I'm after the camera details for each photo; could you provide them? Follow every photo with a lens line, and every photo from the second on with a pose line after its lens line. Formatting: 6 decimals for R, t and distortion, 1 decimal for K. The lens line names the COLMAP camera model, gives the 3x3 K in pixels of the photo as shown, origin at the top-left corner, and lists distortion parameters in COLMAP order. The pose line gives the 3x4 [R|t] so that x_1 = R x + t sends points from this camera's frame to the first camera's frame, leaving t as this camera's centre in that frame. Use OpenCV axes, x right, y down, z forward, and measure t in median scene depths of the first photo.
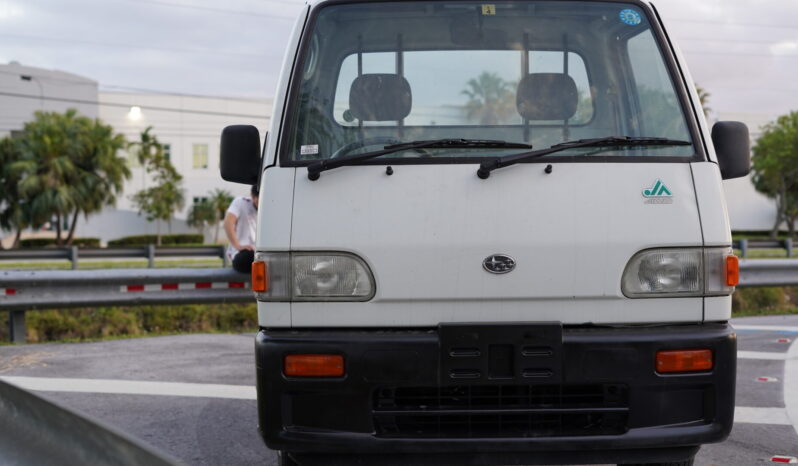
lens RADIAL K [[1223.4, 0, 395.8], [0, 1223.4, 236.0], [0, 0, 1]] dist [-0.012742, -0.010975]
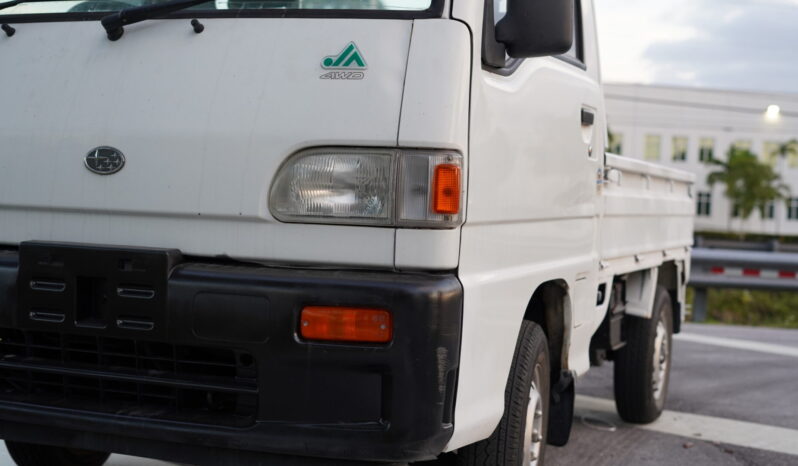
lens RADIAL K [[1223.4, 0, 395.8], [0, 1223.4, 236.0], [0, 0, 1]] dist [-0.012742, -0.010975]
pose [[0.923530, 0.059924, -0.378816, 0.479831], [-0.058381, 0.998173, 0.015570, 0.043254], [0.379057, 0.007736, 0.925341, 0.407516]]
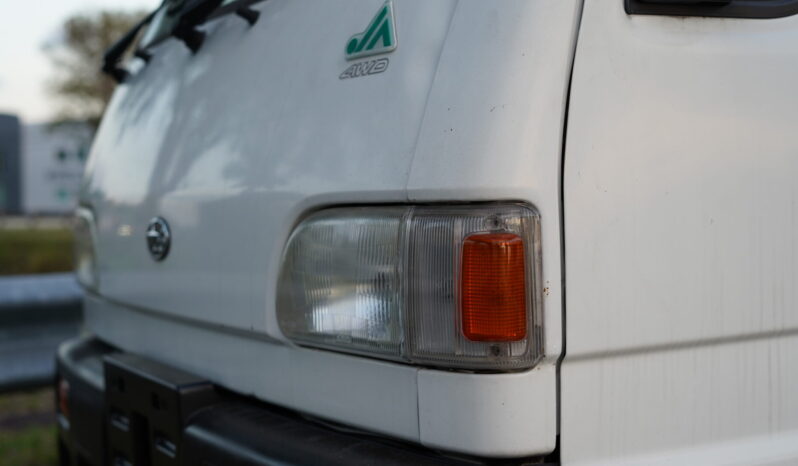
lens RADIAL K [[1223.4, 0, 395.8], [0, 1223.4, 236.0], [0, 0, 1]] dist [-0.012742, -0.010975]
pose [[0.460702, 0.030828, -0.887019, 0.510525], [0.002282, 0.999352, 0.035917, 0.005522], [0.887552, -0.018572, 0.460333, 0.833945]]
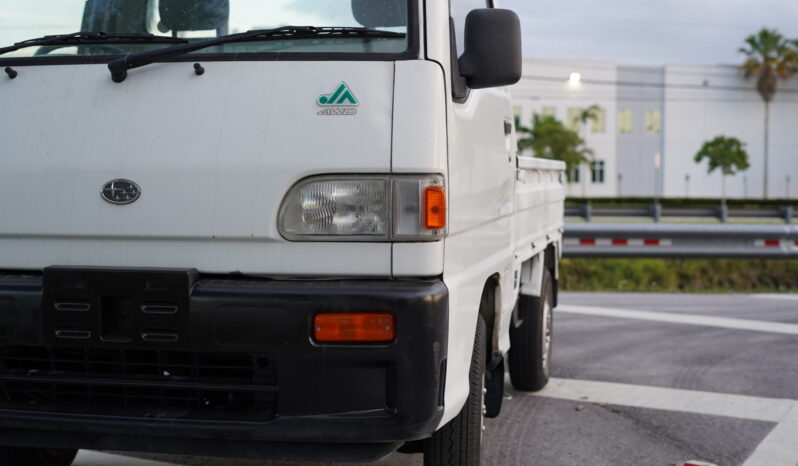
lens RADIAL K [[1223.4, 0, 395.8], [0, 1223.4, 236.0], [0, 0, 1]] dist [-0.012742, -0.010975]
pose [[0.972521, 0.025498, -0.231414, 0.414548], [-0.018602, 0.999317, 0.031933, 0.022045], [0.232070, -0.026751, 0.972331, 0.279250]]
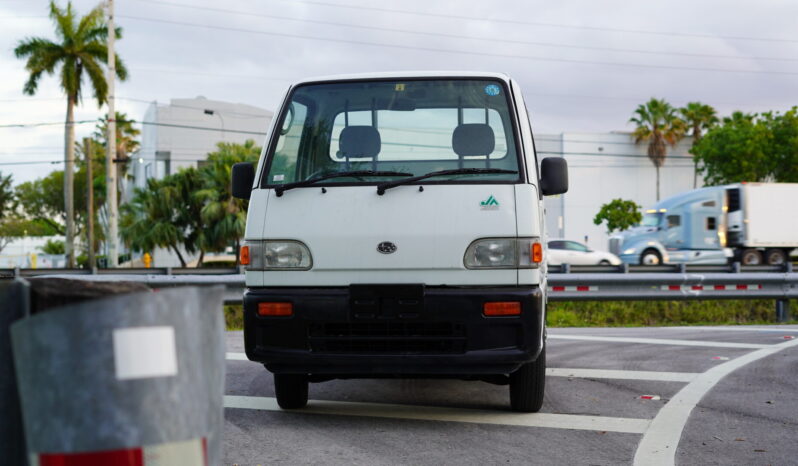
lens RADIAL K [[1223.4, 0, 395.8], [0, 1223.4, 236.0], [0, 0, 1]] dist [-0.012742, -0.010975]
pose [[0.988651, 0.000052, -0.150230, 0.325981], [-0.003348, 0.999759, -0.021686, 0.041052], [0.150193, 0.021943, 0.988413, -0.575986]]
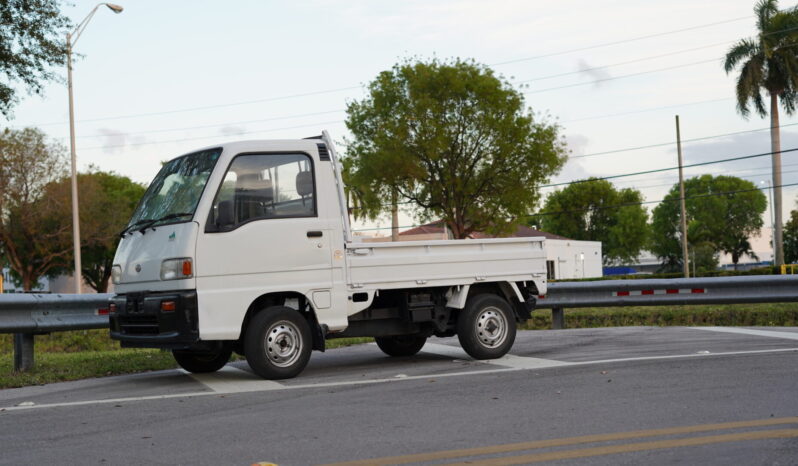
lens RADIAL K [[1223.4, 0, 395.8], [0, 1223.4, 236.0], [0, 0, 1]] dist [-0.012742, -0.010975]
pose [[0.545832, -0.052275, -0.836262, 2.421347], [0.033269, 0.998617, -0.040708, 0.074383], [0.837234, -0.005602, 0.546817, 0.051535]]
